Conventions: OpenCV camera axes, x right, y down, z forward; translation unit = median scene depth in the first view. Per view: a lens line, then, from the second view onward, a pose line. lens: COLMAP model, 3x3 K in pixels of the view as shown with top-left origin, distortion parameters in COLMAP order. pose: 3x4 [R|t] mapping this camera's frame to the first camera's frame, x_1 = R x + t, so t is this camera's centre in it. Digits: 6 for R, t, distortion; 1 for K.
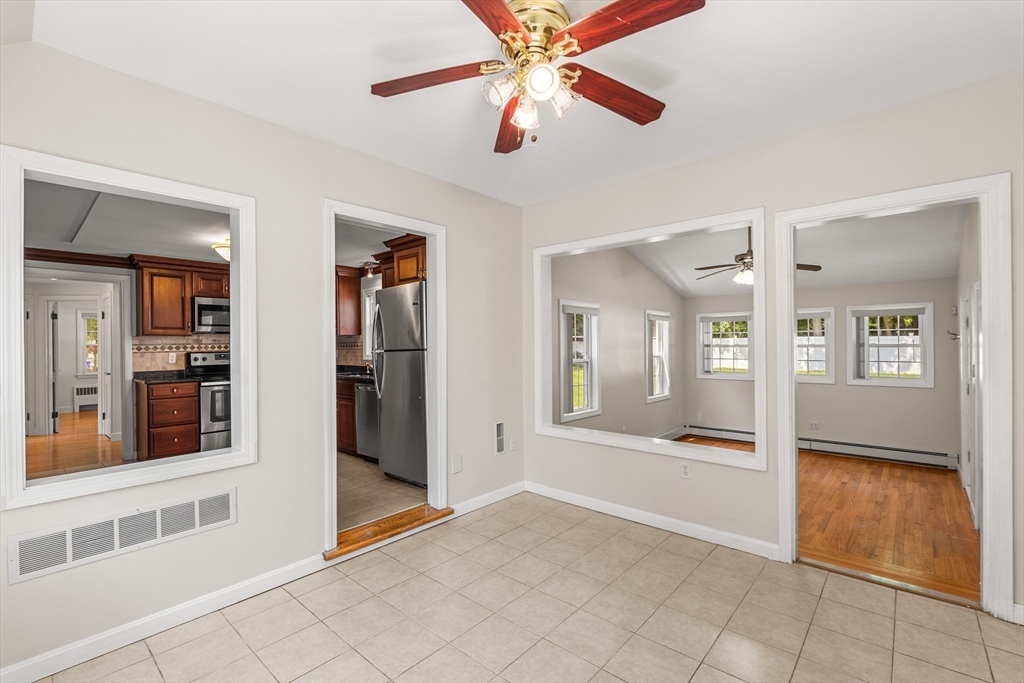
lens RADIAL K [[453.4, 0, 512.0], [0, 453.4, 341.5], [0, 0, 1]] dist [0.000665, 0.000272]
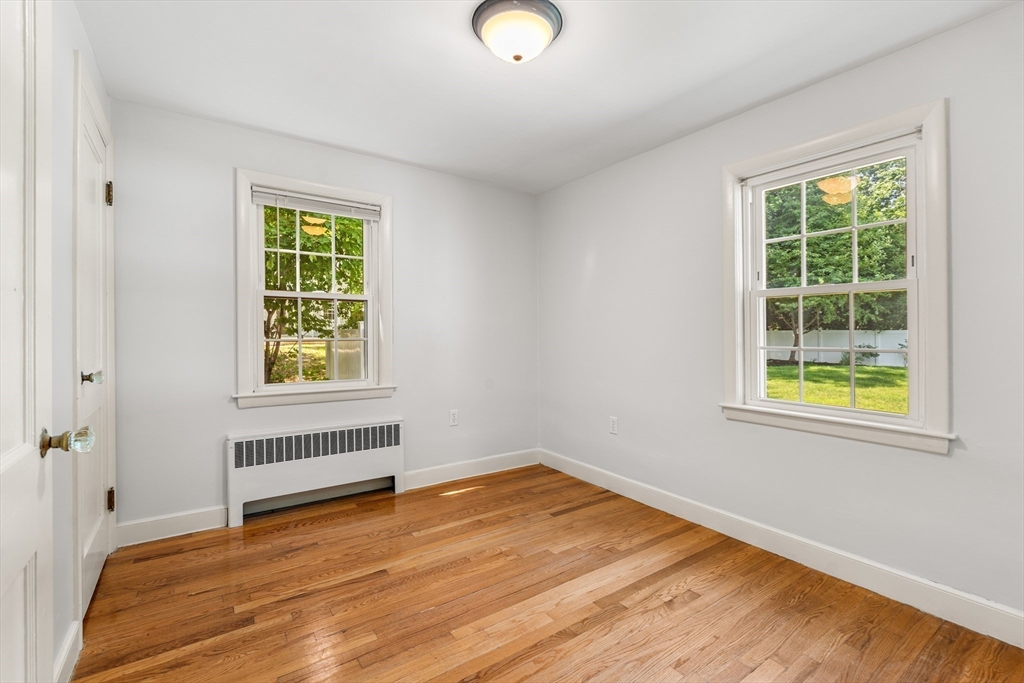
lens RADIAL K [[455.9, 0, 509.9], [0, 455.9, 336.1], [0, 0, 1]] dist [-0.000668, -0.000048]
pose [[0.972765, 0.006533, -0.231702, -1.198922], [-0.005061, 0.999963, 0.006943, 0.049957], [0.231739, -0.005582, 0.972762, 1.258667]]
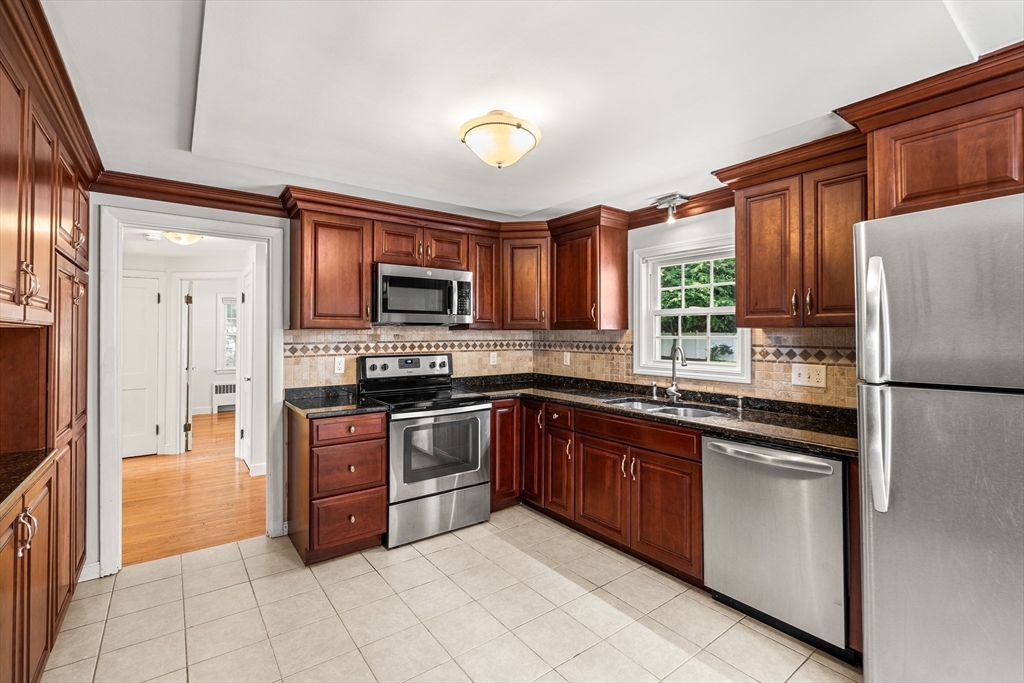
lens RADIAL K [[460.0, 0, 514.9], [0, 460.0, 326.7], [0, 0, 1]] dist [-0.000628, -0.000083]
pose [[0.979901, 0.010261, -0.199222, -0.397027], [-0.011712, 0.999913, -0.006108, -0.014399], [0.199142, 0.008318, 0.979935, 0.442750]]
